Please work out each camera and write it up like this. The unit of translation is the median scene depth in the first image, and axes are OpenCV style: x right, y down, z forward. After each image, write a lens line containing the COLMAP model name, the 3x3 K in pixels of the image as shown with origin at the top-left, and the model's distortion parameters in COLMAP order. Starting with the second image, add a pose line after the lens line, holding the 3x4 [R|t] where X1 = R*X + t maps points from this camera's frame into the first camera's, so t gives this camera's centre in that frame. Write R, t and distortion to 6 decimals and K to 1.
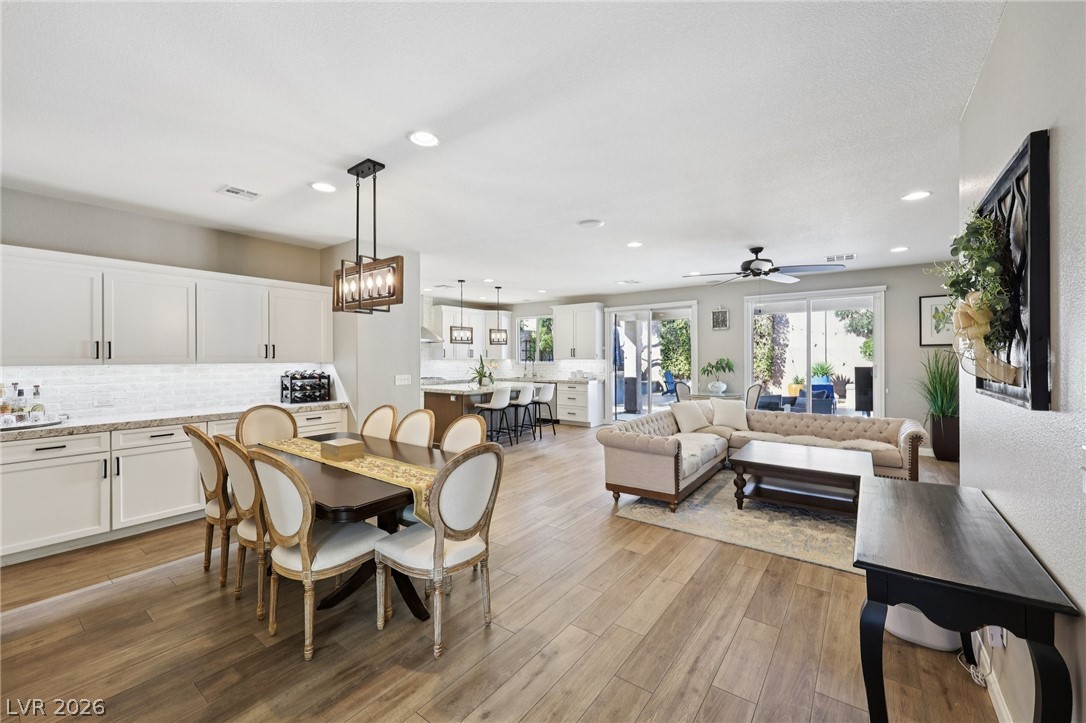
lens RADIAL K [[441.0, 0, 544.5], [0, 441.0, 357.1], [0, 0, 1]] dist [-0.001210, -0.000022]
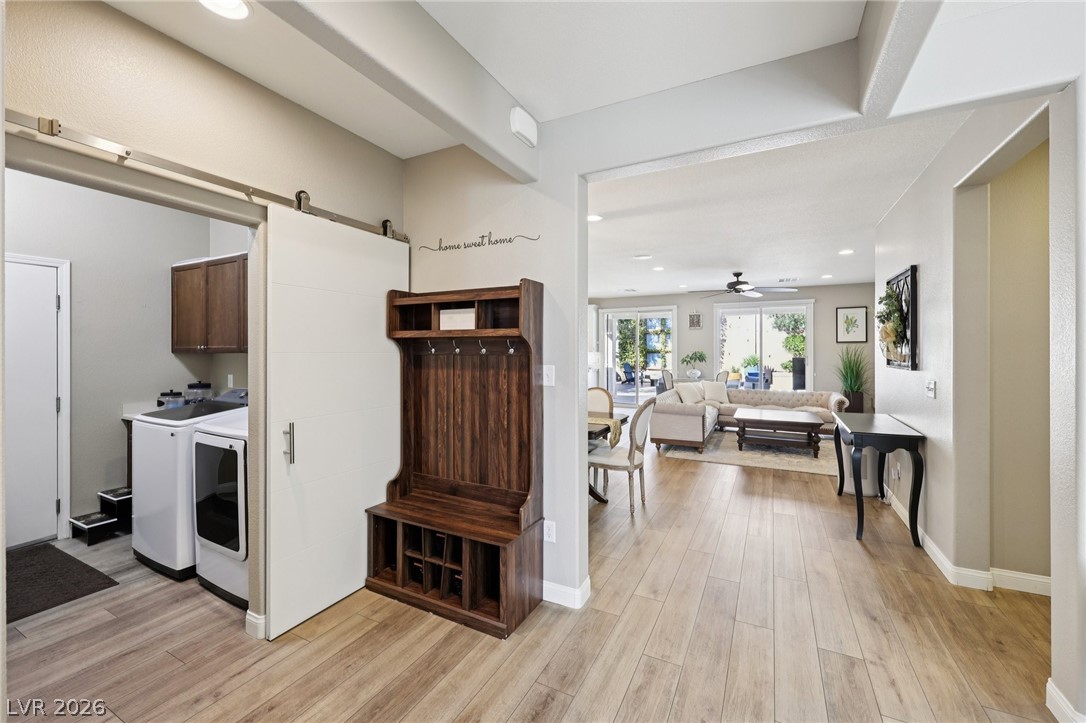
lens RADIAL K [[441.0, 0, 543.8], [0, 441.0, 351.1], [0, 0, 1]] dist [-0.001210, -0.000022]
pose [[0.987932, -0.001377, 0.154879, -0.312167], [0.001106, 0.999998, 0.001832, -0.000544], [-0.154881, -0.001638, 0.987932, -0.267653]]
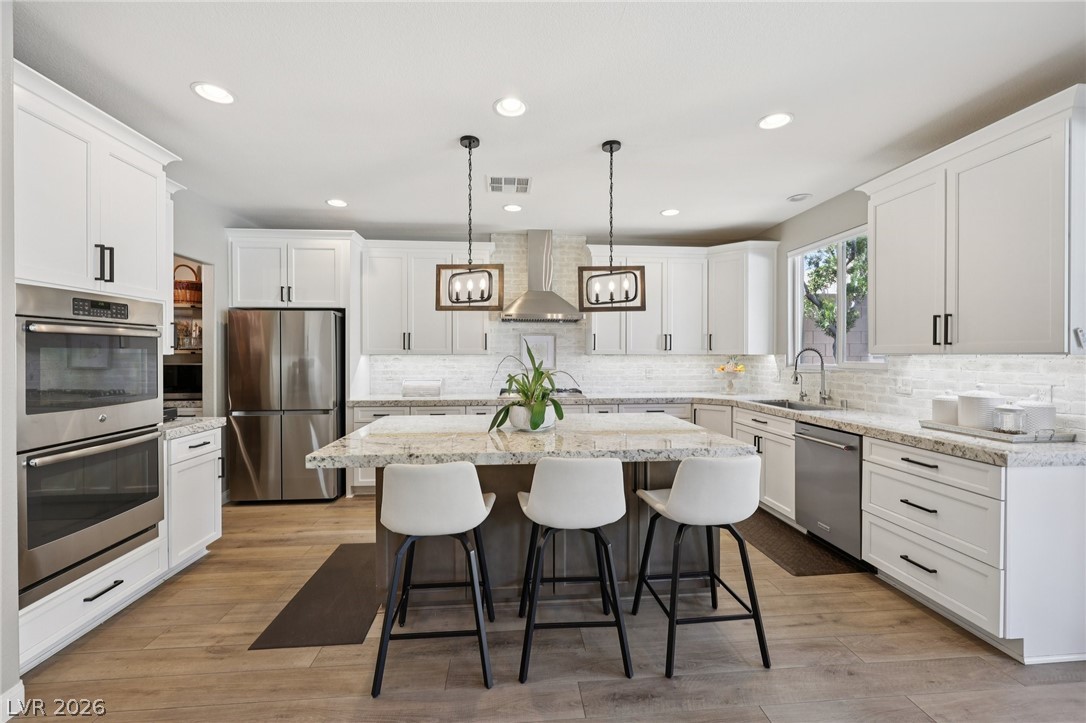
lens RADIAL K [[441.0, 0, 541.2], [0, 441.0, 355.1], [0, 0, 1]] dist [-0.001210, -0.000022]
pose [[0.653851, 0.002407, -0.756619, 0.165669], [-0.000999, 0.999997, 0.002317, 0.007809], [0.756622, -0.000759, 0.653852, 0.992640]]
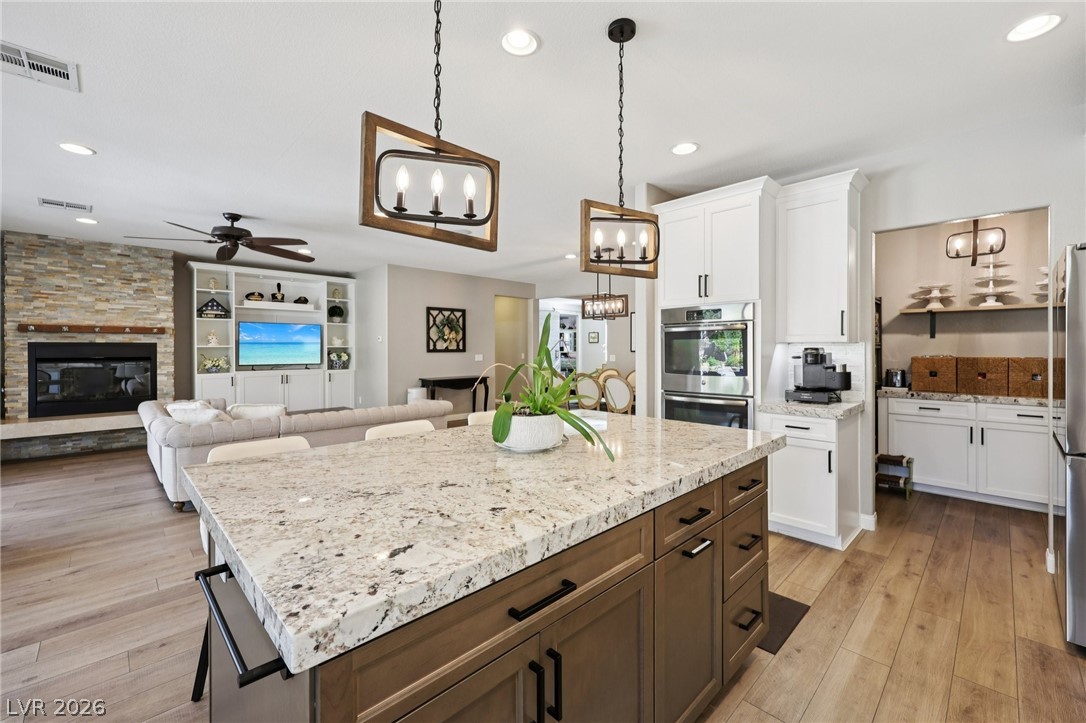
lens RADIAL K [[441.0, 0, 541.3], [0, 441.0, 351.3], [0, 0, 1]] dist [-0.001210, -0.000022]
pose [[-0.987279, 0.001906, 0.158987, -0.221534], [0.002886, 0.999978, 0.005933, 0.015622], [-0.158972, 0.006316, -0.987263, 1.557367]]
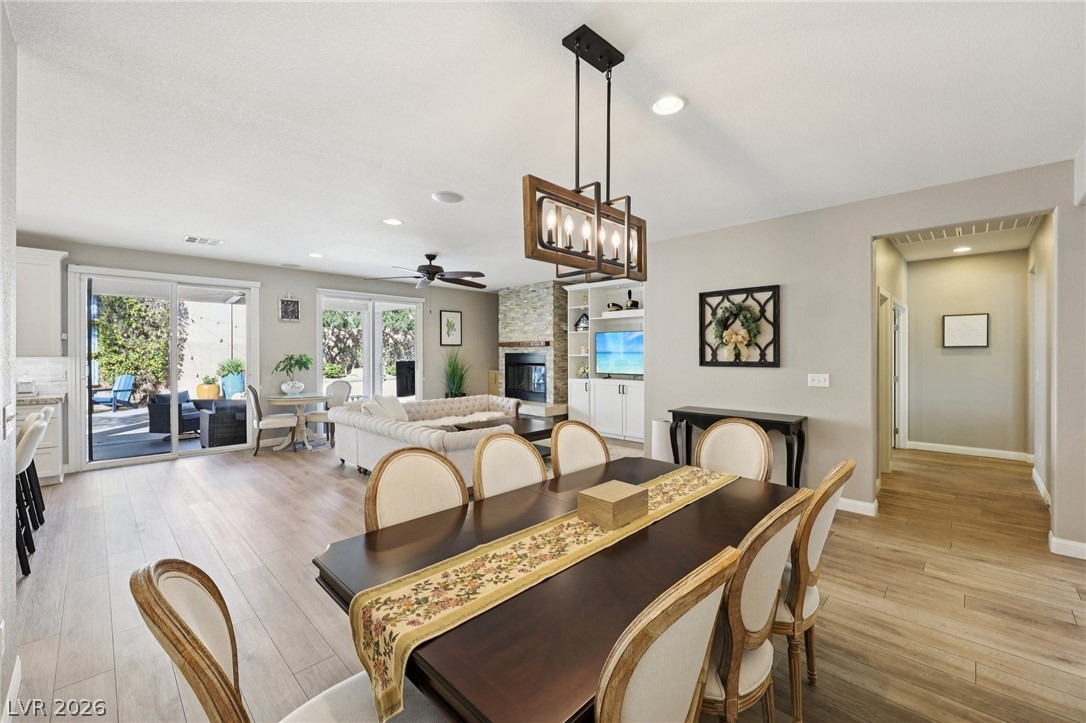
lens RADIAL K [[441.0, 0, 546.6], [0, 441.0, 358.4], [0, 0, 1]] dist [-0.001210, -0.000022]
pose [[0.133911, -0.008862, 0.990954, -0.522918], [-0.000128, 0.999960, 0.008960, 0.004172], [-0.990993, -0.001326, 0.133904, 0.495298]]
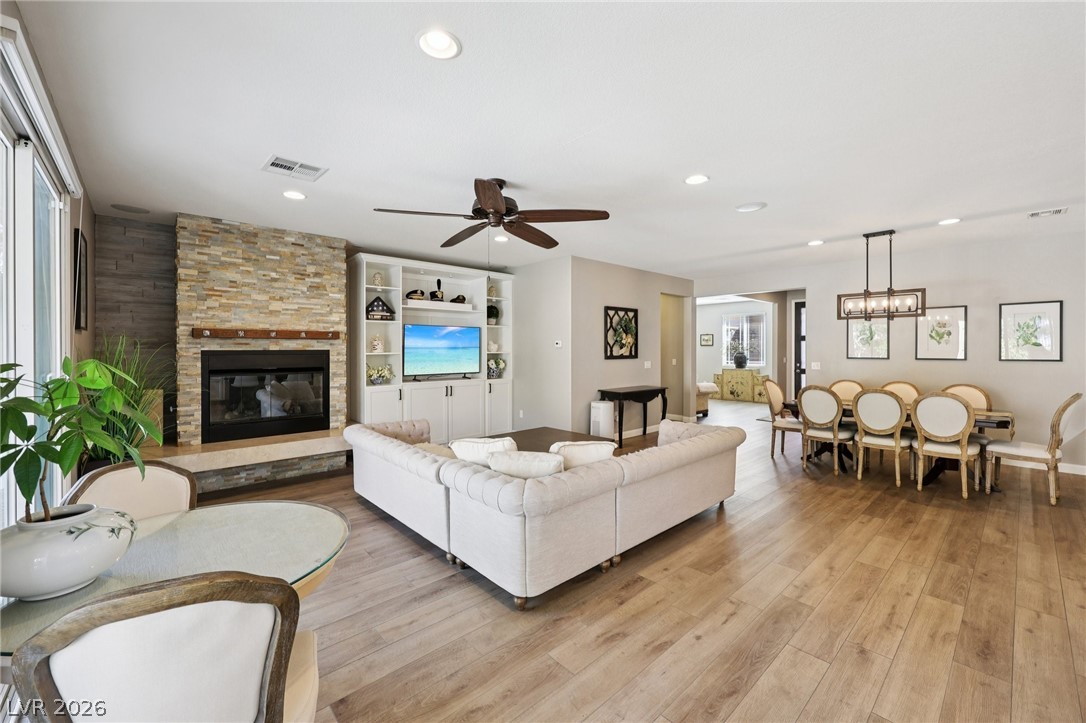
lens RADIAL K [[441.0, 0, 548.0], [0, 441.0, 352.1], [0, 0, 1]] dist [-0.001210, -0.000022]
pose [[-0.982854, 0.002940, 0.184365, 0.255248], [0.004109, 0.999974, 0.005959, -0.000011], [-0.184342, 0.006614, -0.982840, 1.448447]]
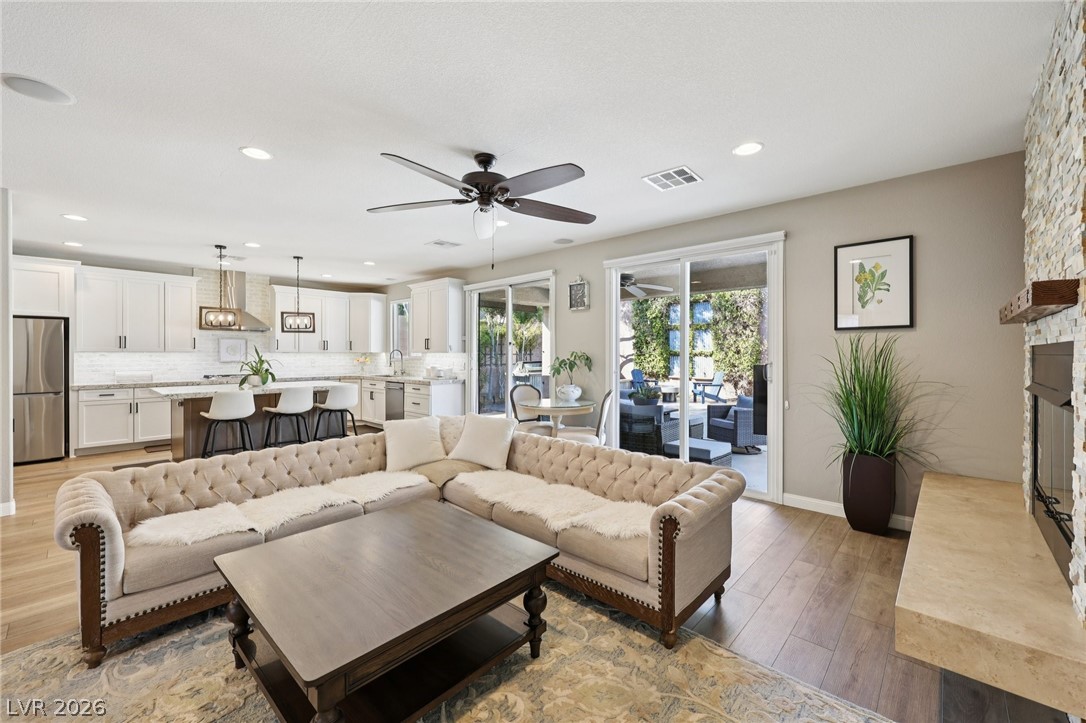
lens RADIAL K [[441.0, 0, 549.1], [0, 441.0, 356.7], [0, 0, 1]] dist [-0.001210, -0.000022]
pose [[0.994257, 0.004935, -0.106906, 0.557262], [-0.004030, 0.999954, 0.008671, 0.007276], [0.106944, -0.008191, 0.994231, 0.387390]]
